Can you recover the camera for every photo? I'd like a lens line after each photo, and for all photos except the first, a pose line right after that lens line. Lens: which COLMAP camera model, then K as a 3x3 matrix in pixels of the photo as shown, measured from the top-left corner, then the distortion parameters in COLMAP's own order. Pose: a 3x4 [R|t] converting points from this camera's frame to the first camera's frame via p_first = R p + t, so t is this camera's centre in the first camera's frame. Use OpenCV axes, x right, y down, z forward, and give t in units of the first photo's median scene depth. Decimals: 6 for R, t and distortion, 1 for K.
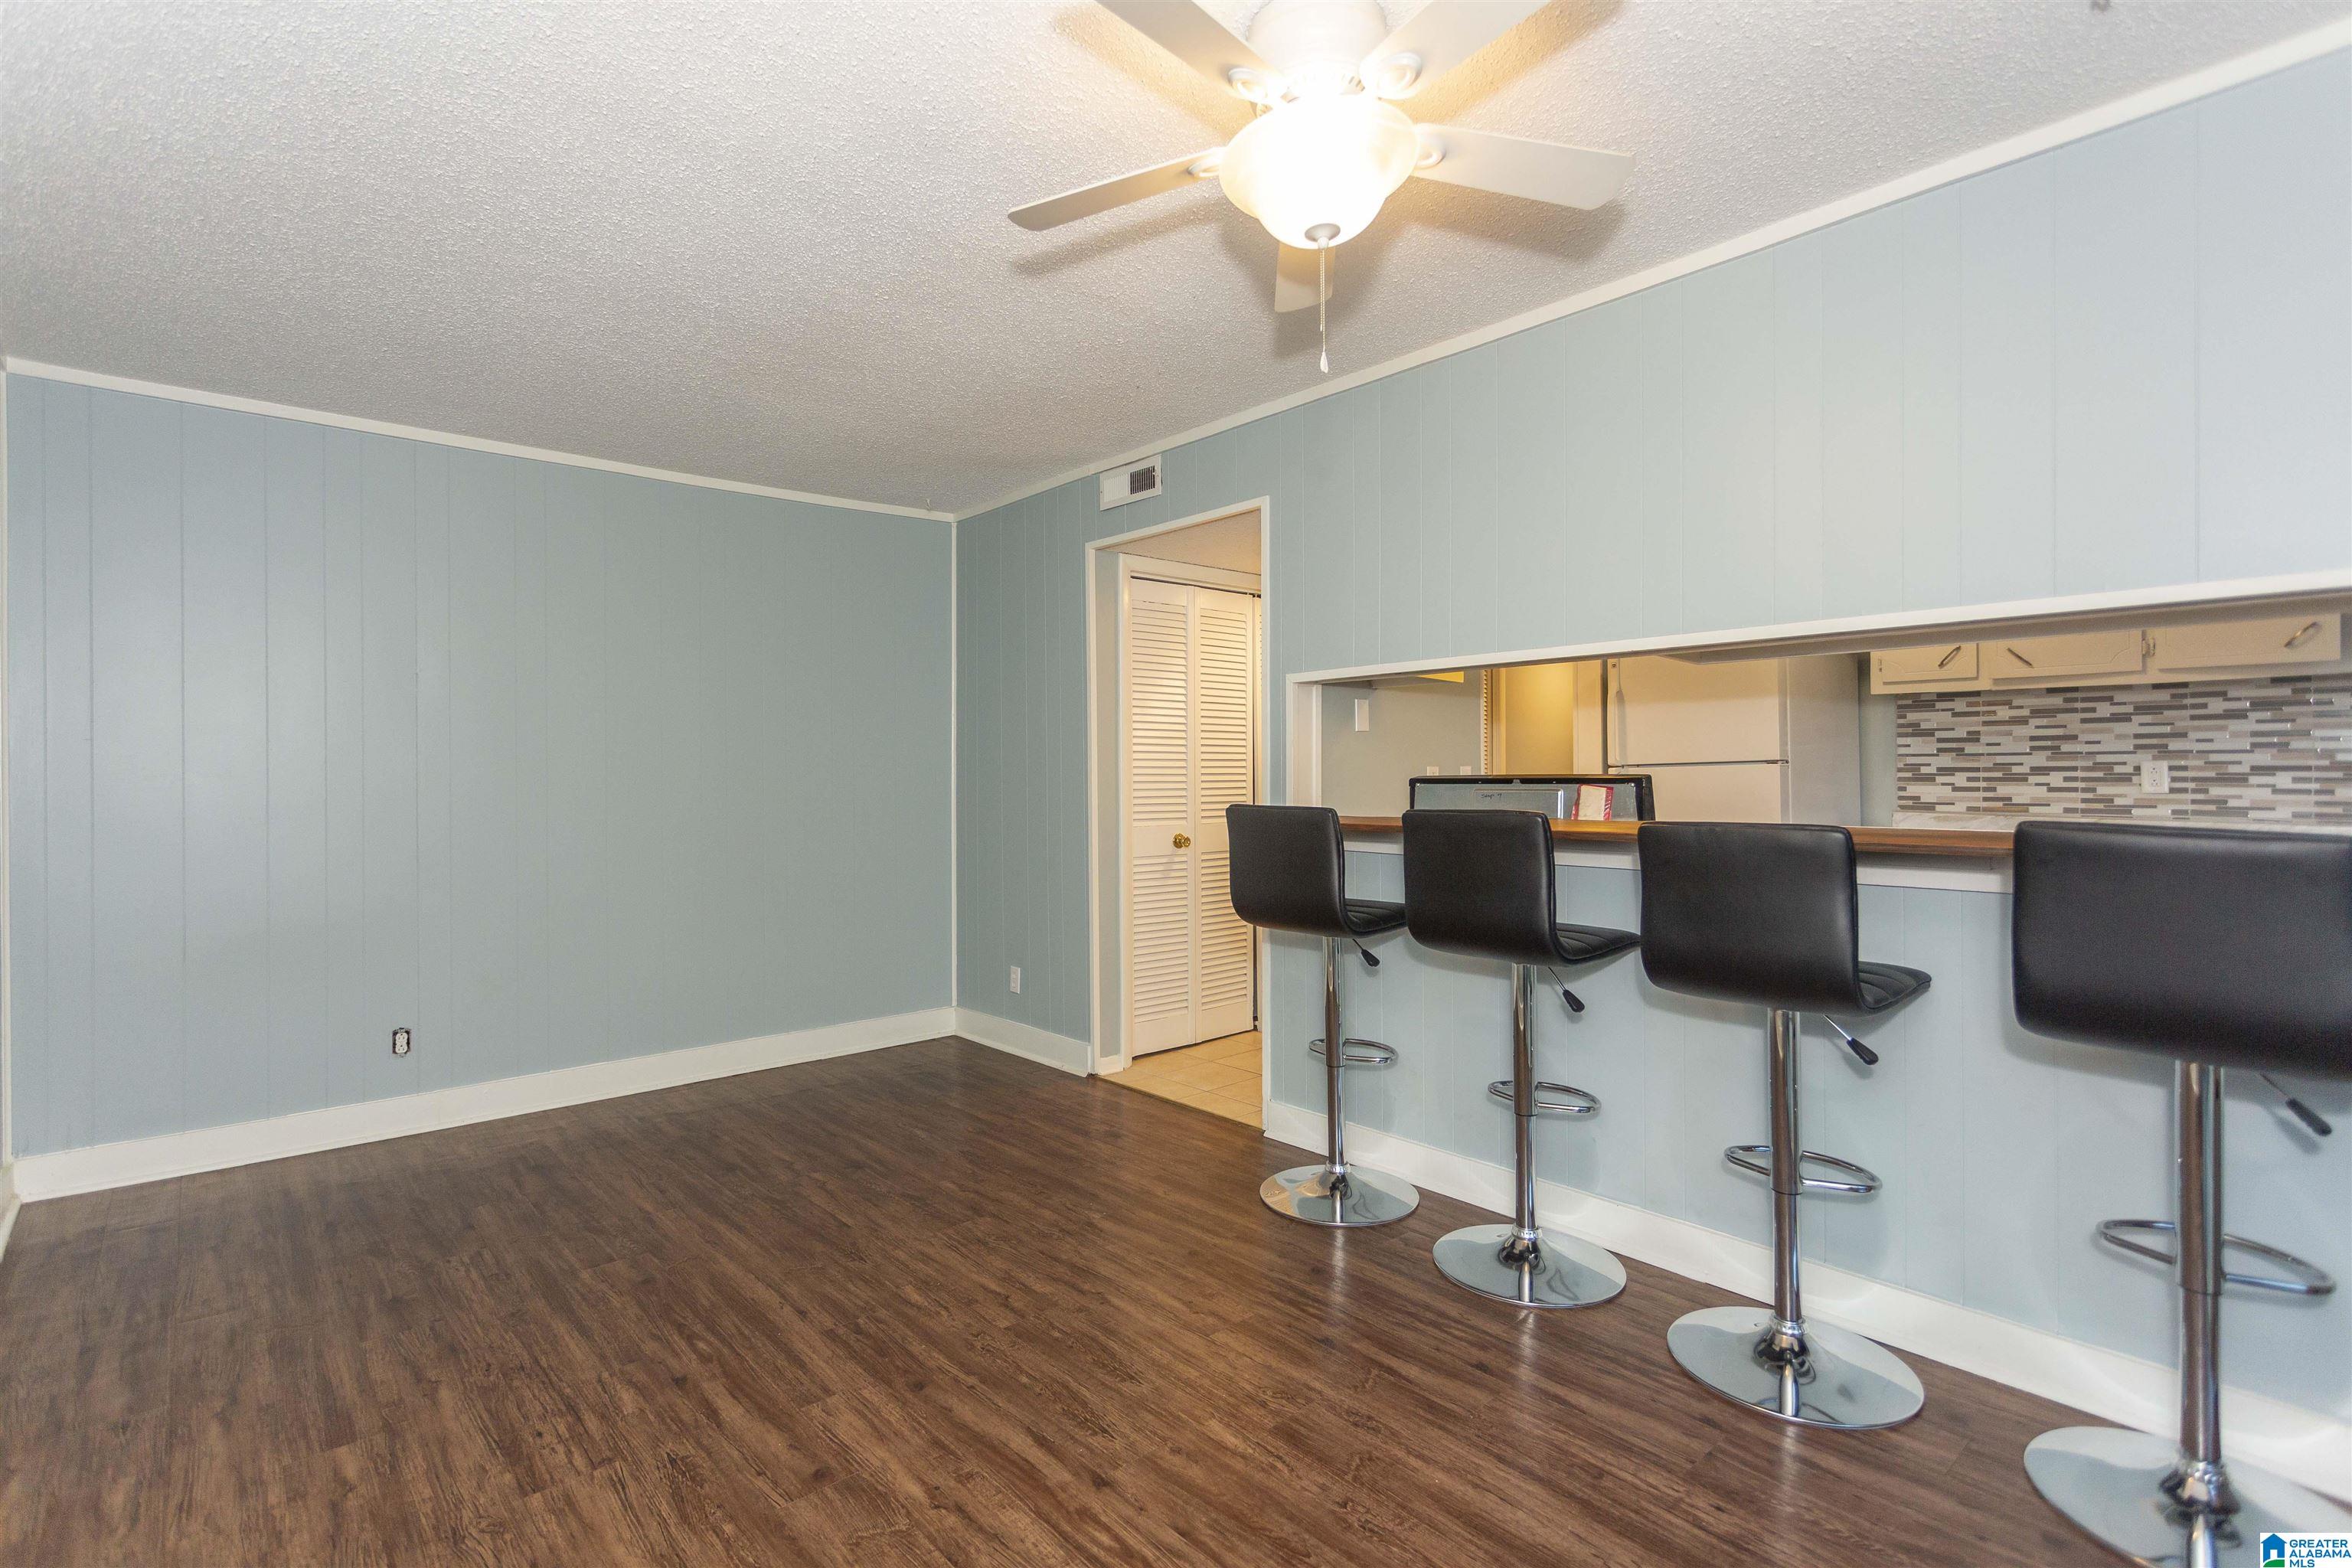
lens RADIAL K [[1128.7, 0, 1175.8], [0, 1128.7, 773.7], [0, 0, 1]] dist [-0.001635, -0.000332]
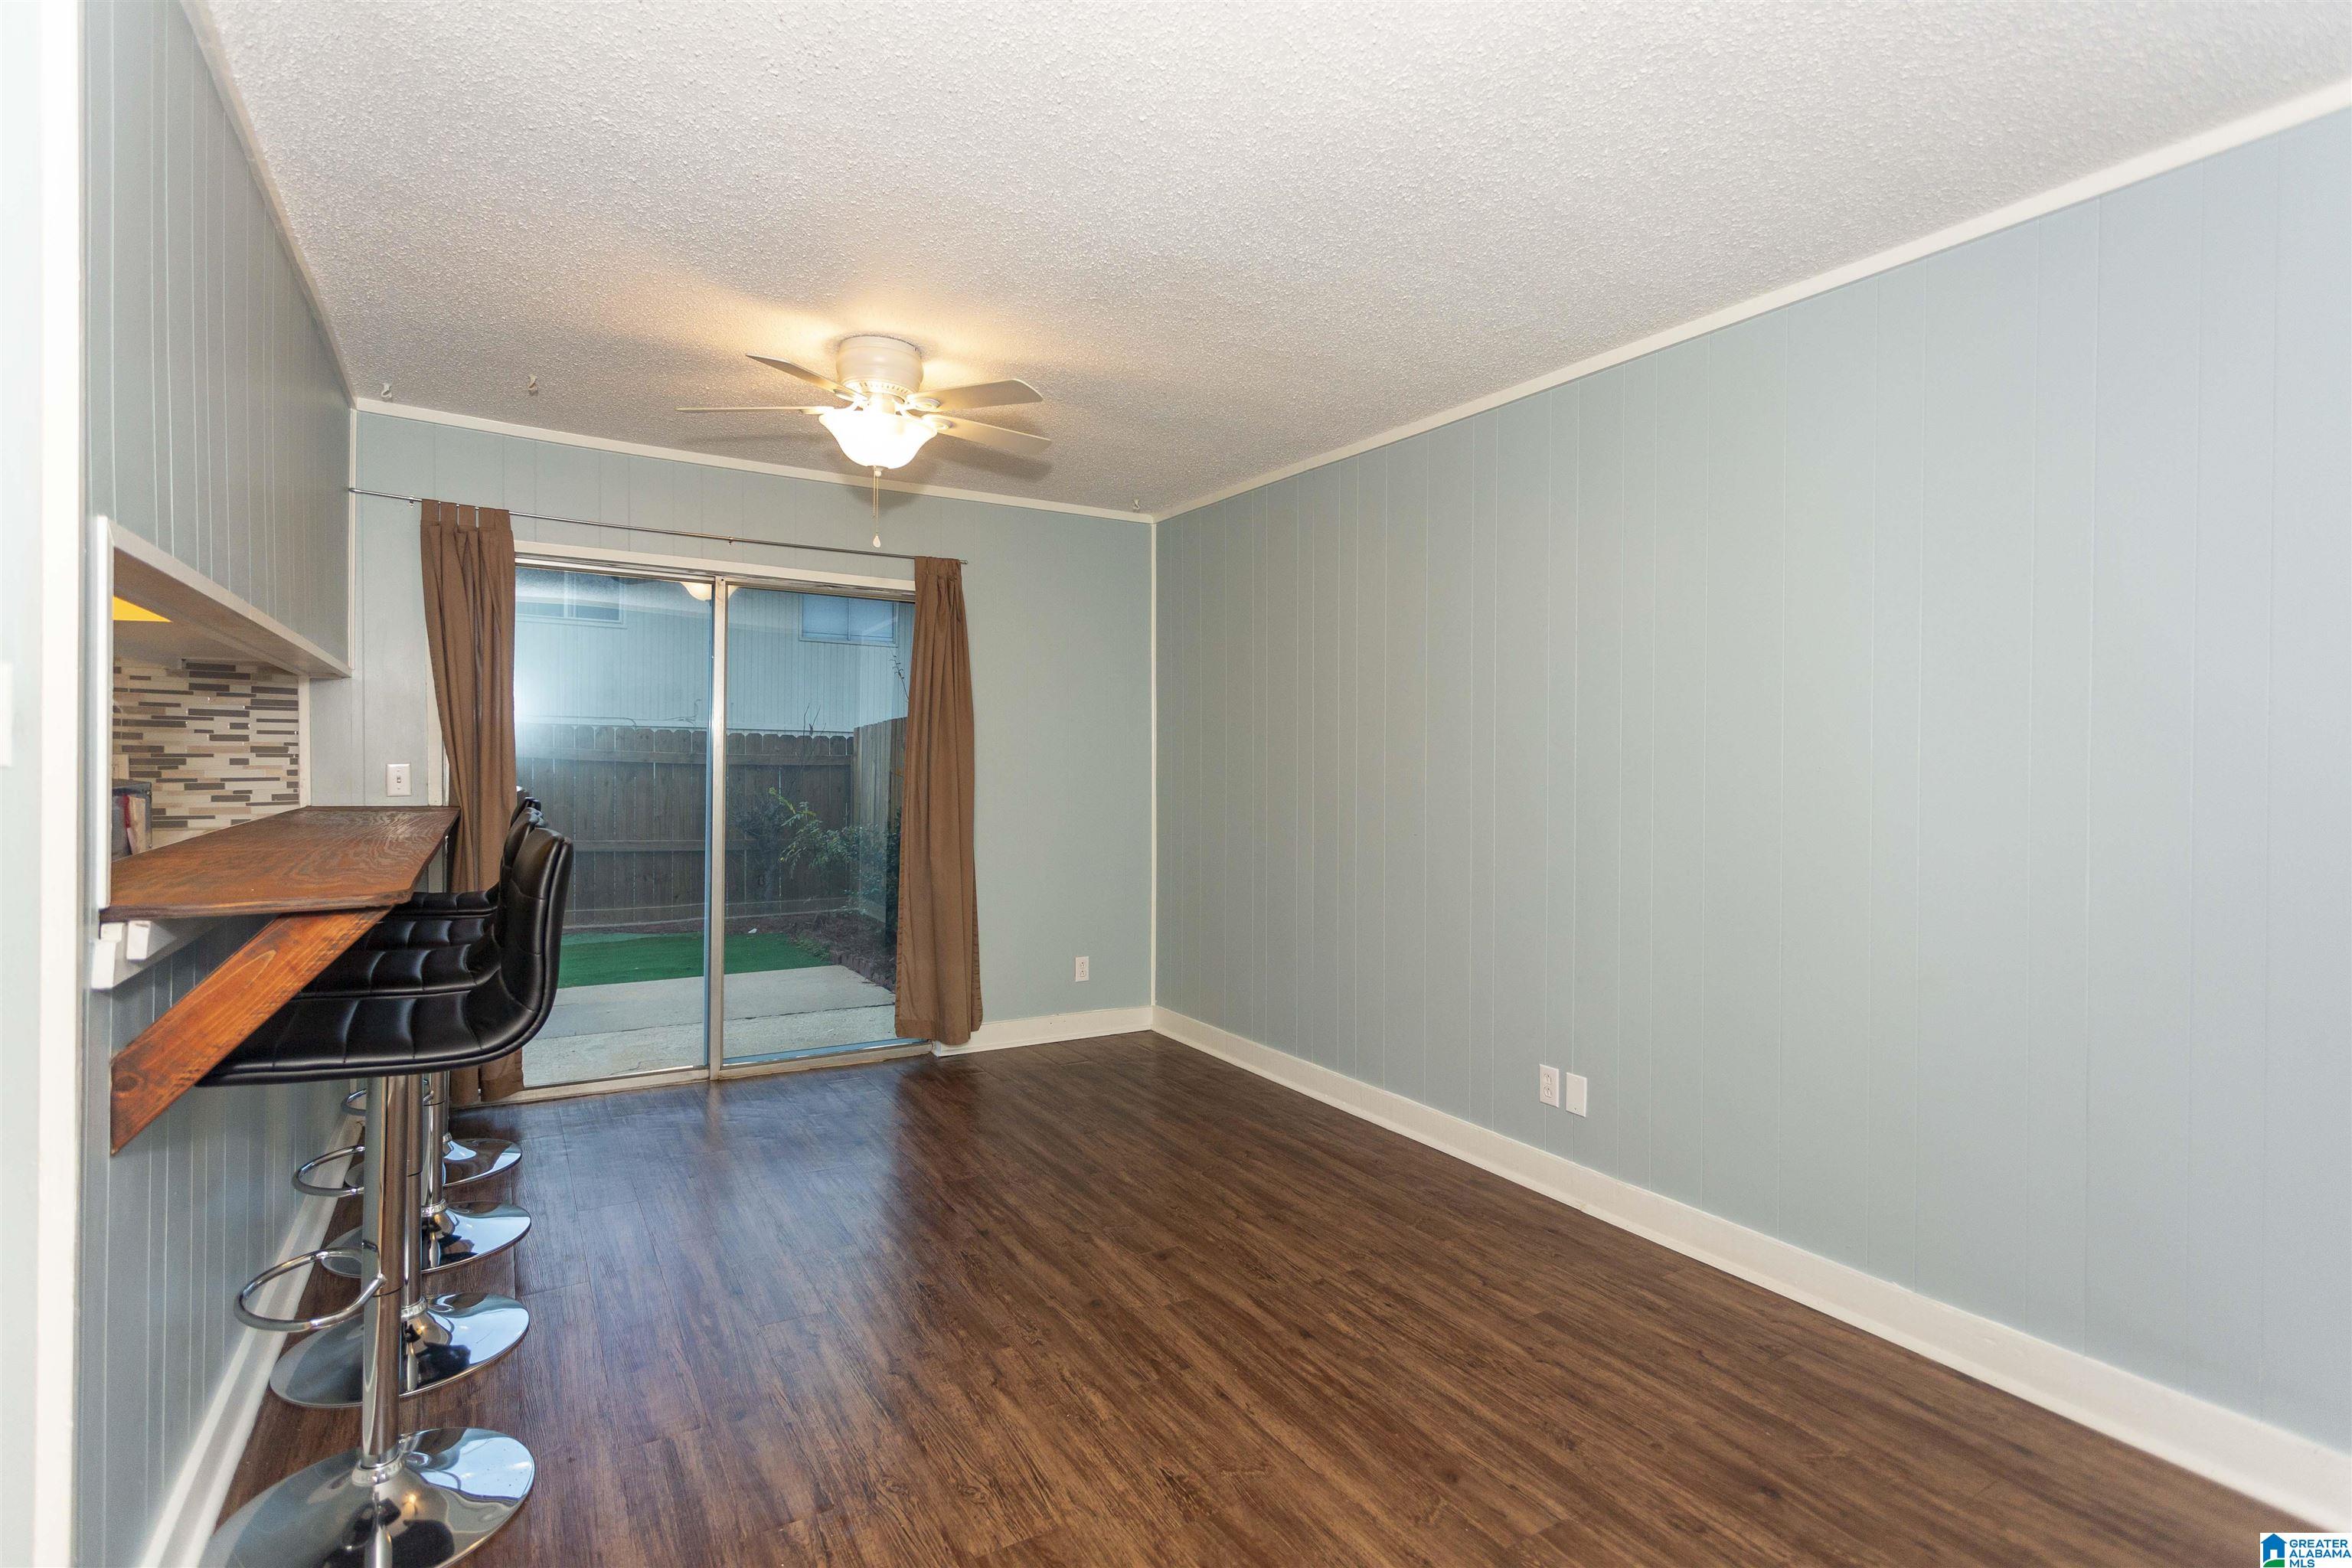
lens RADIAL K [[1128.7, 0, 1175.6], [0, 1128.7, 775.4], [0, 0, 1]] dist [-0.001635, -0.000332]
pose [[-0.986037, -0.008448, 0.166310, -0.473981], [-0.007109, 0.999937, 0.008646, -0.016486], [-0.166373, 0.007343, -0.986036, 2.026076]]
